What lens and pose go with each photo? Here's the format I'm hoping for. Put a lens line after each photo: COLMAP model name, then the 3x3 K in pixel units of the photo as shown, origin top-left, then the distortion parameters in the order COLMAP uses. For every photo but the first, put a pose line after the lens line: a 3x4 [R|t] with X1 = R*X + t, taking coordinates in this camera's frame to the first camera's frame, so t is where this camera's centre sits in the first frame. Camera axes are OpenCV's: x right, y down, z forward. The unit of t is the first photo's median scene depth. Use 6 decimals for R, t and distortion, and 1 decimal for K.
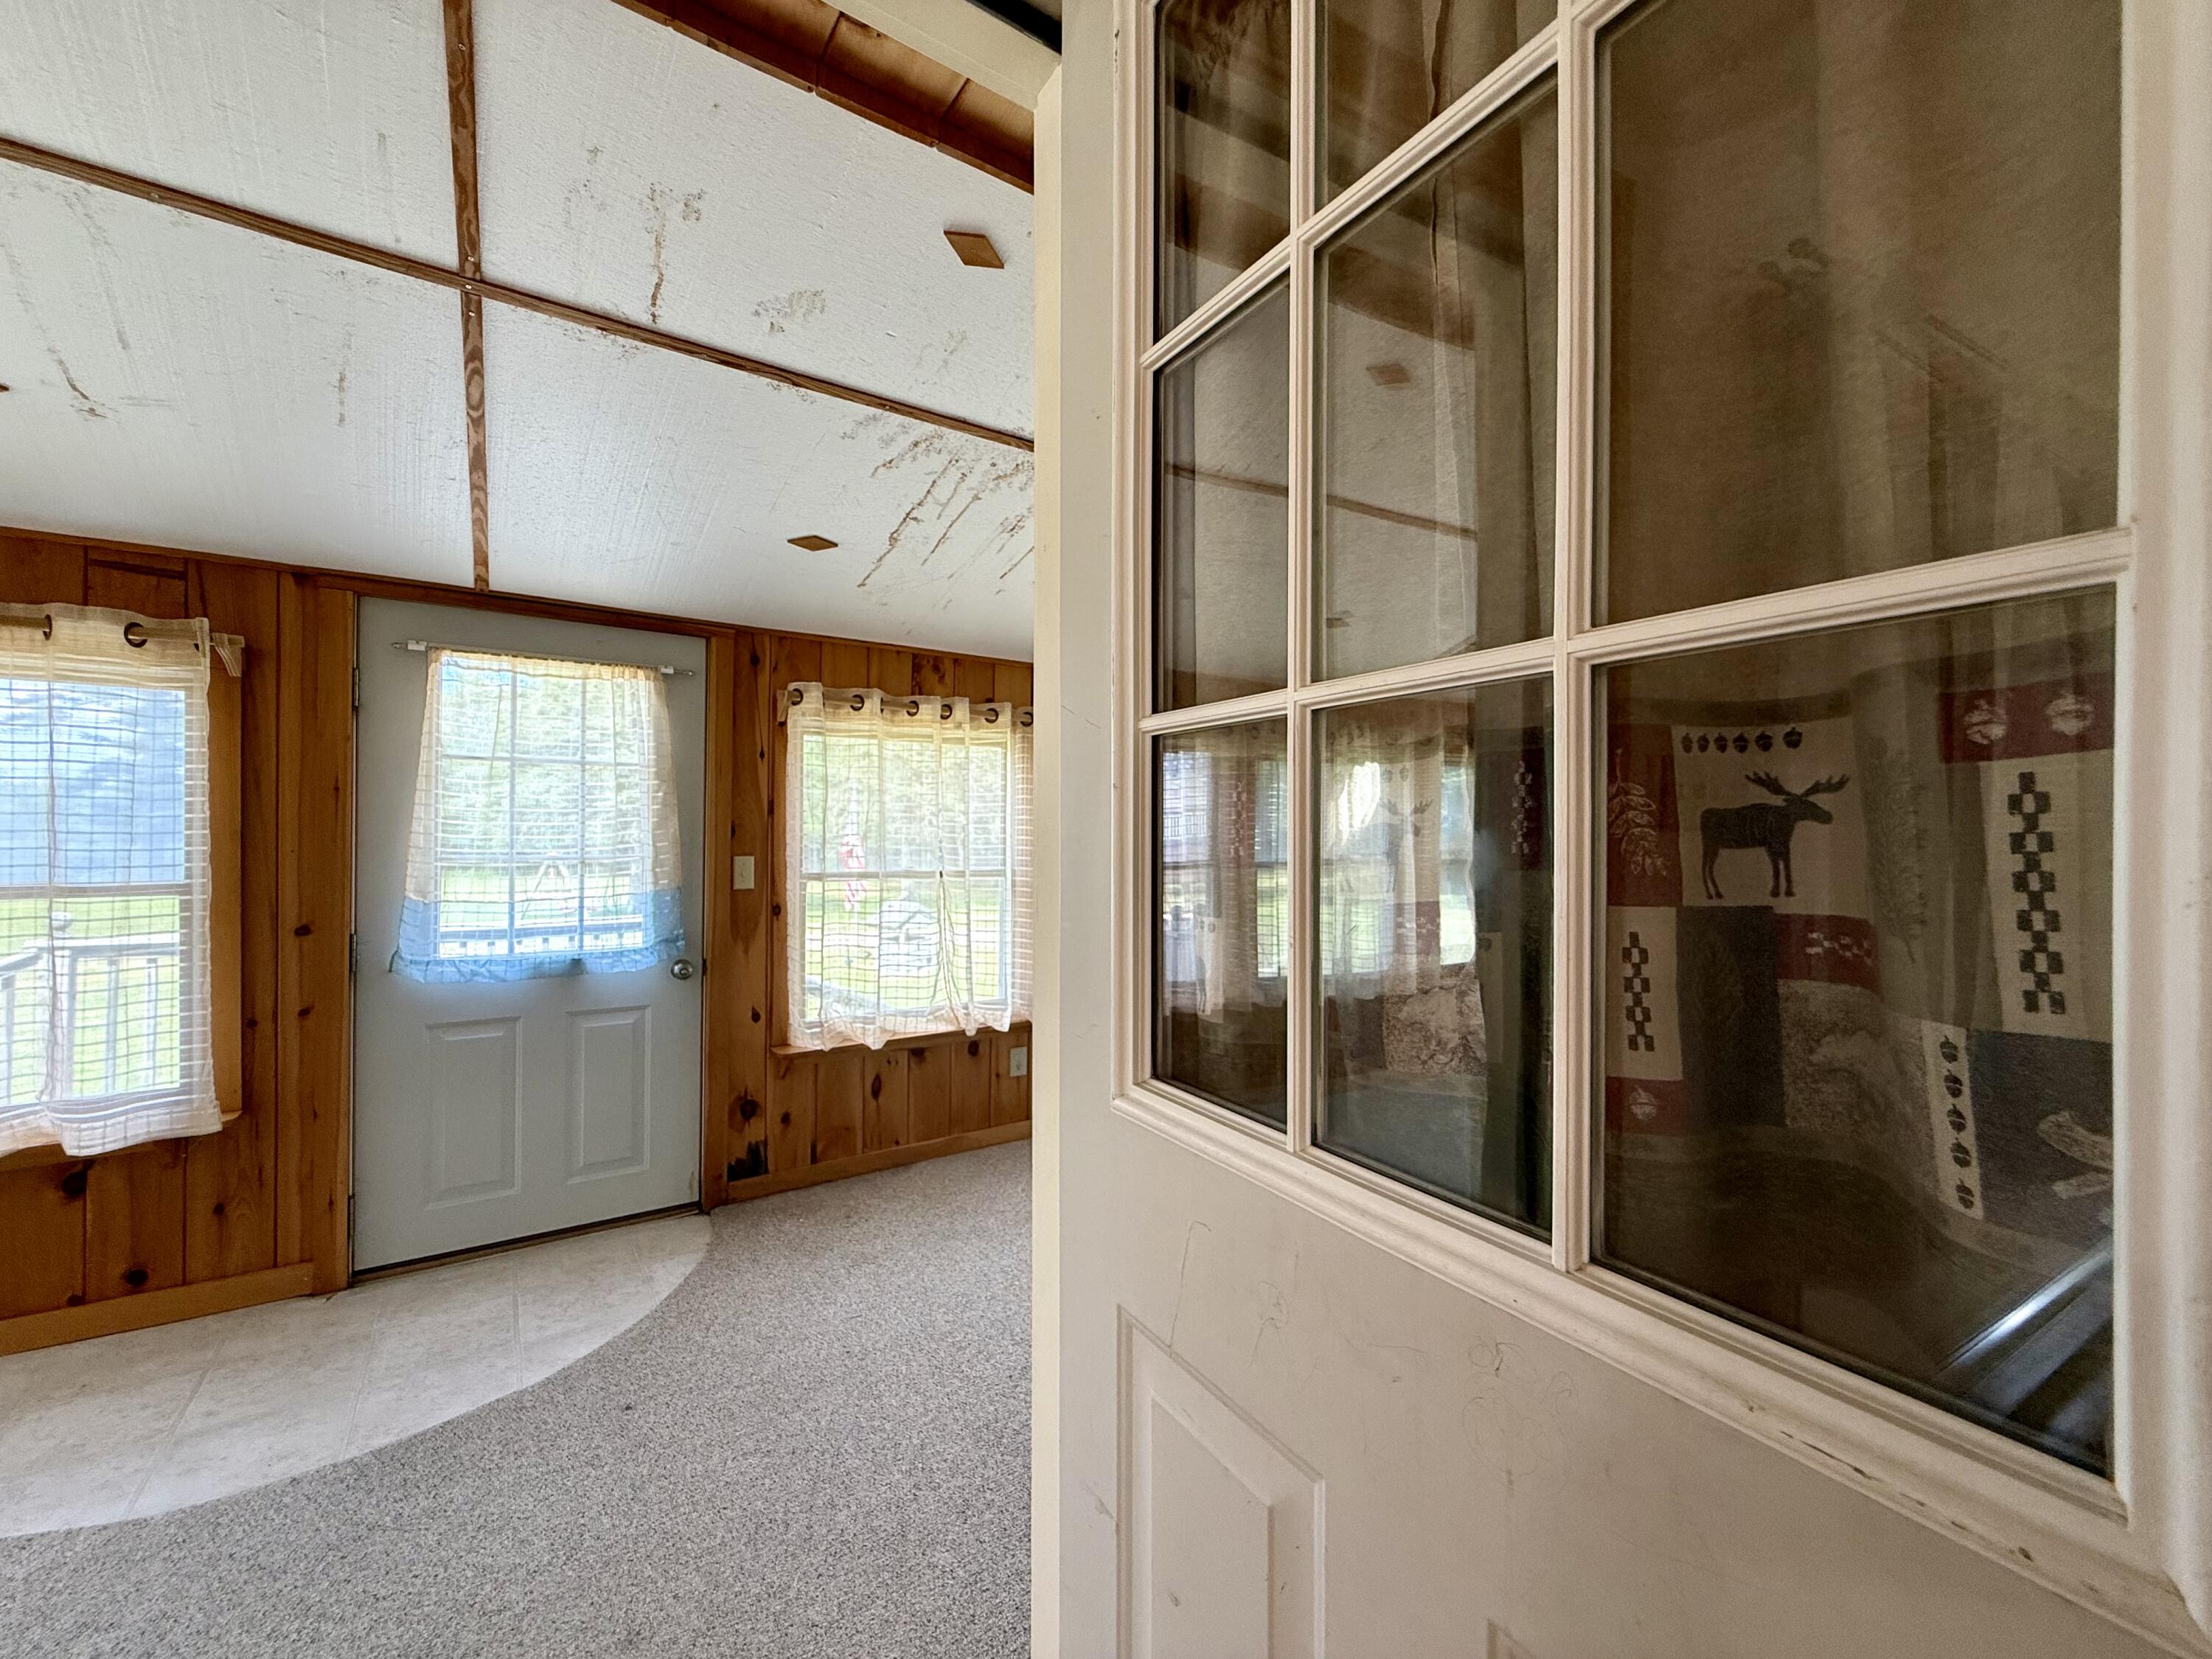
lens RADIAL K [[905.6, 0, 1109.3], [0, 905.6, 881.6], [0, 0, 1]] dist [-0.001102, -0.000143]
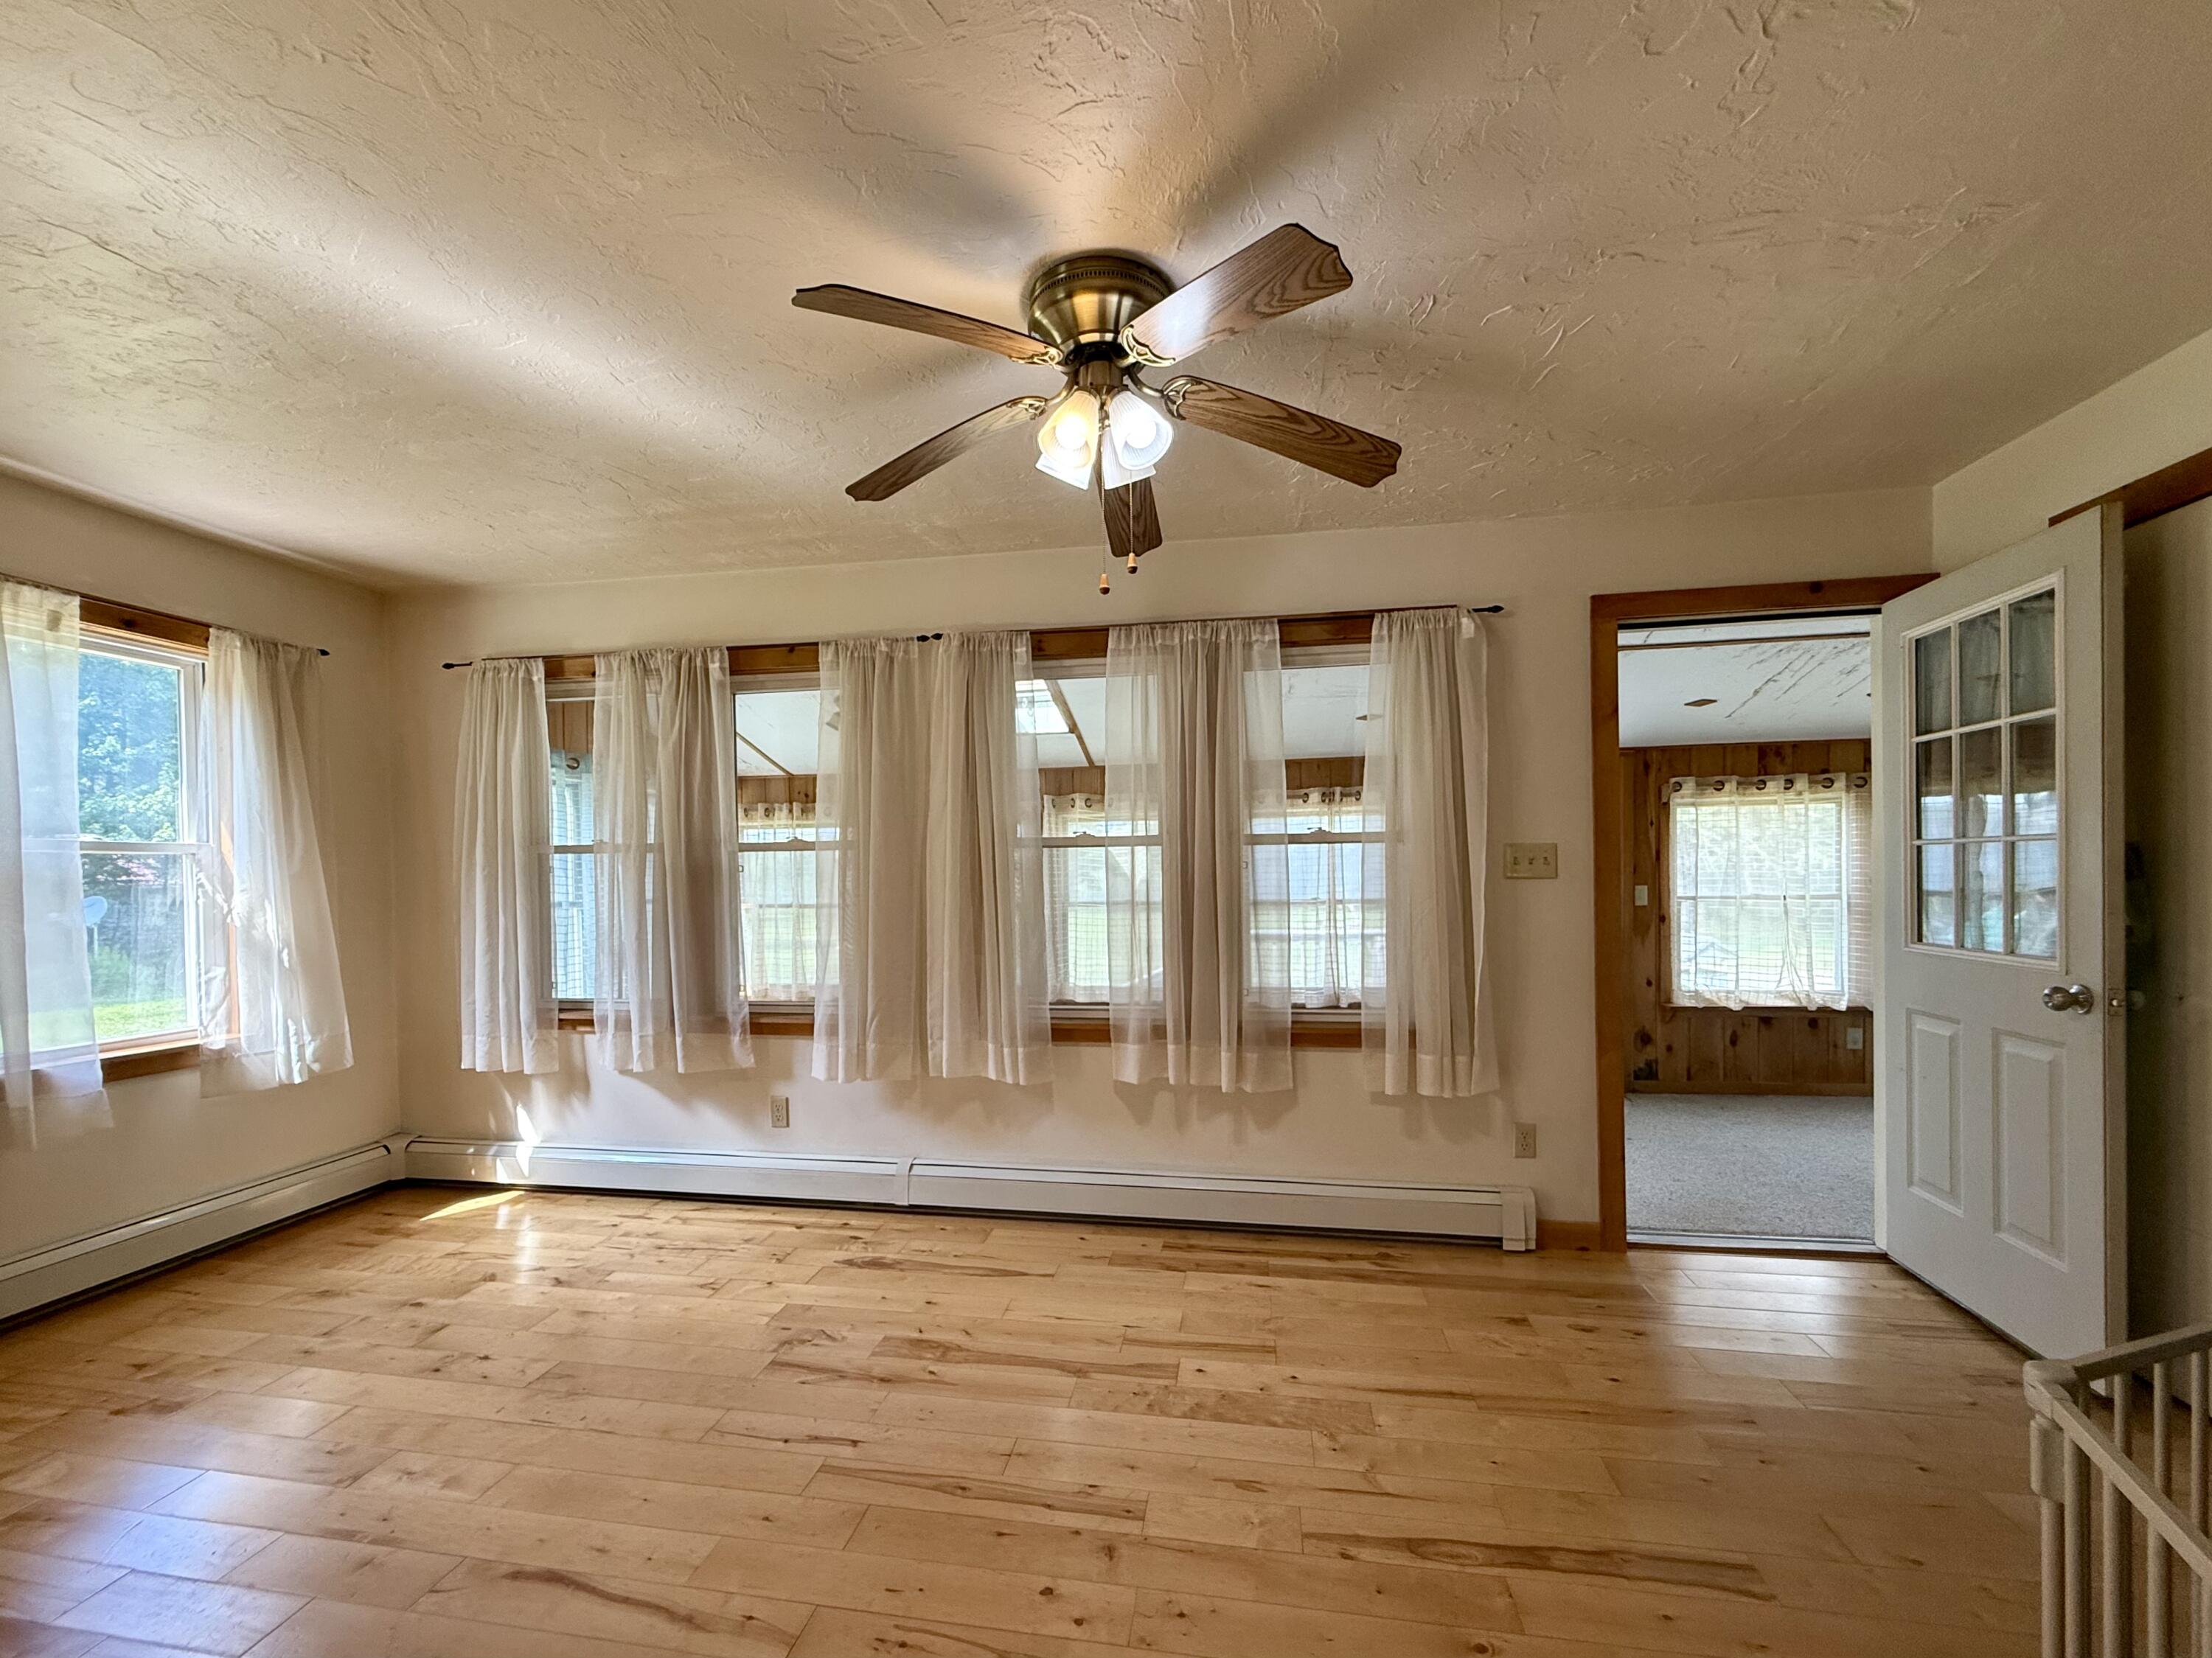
lens RADIAL K [[905.6, 0, 1109.3], [0, 905.6, 881.1], [0, 0, 1]] dist [-0.001102, -0.000143]
pose [[0.713597, -0.010840, -0.700473, 0.057456], [-0.016096, 0.999363, -0.031863, 0.029938], [0.700372, 0.034012, 0.712968, -0.801037]]
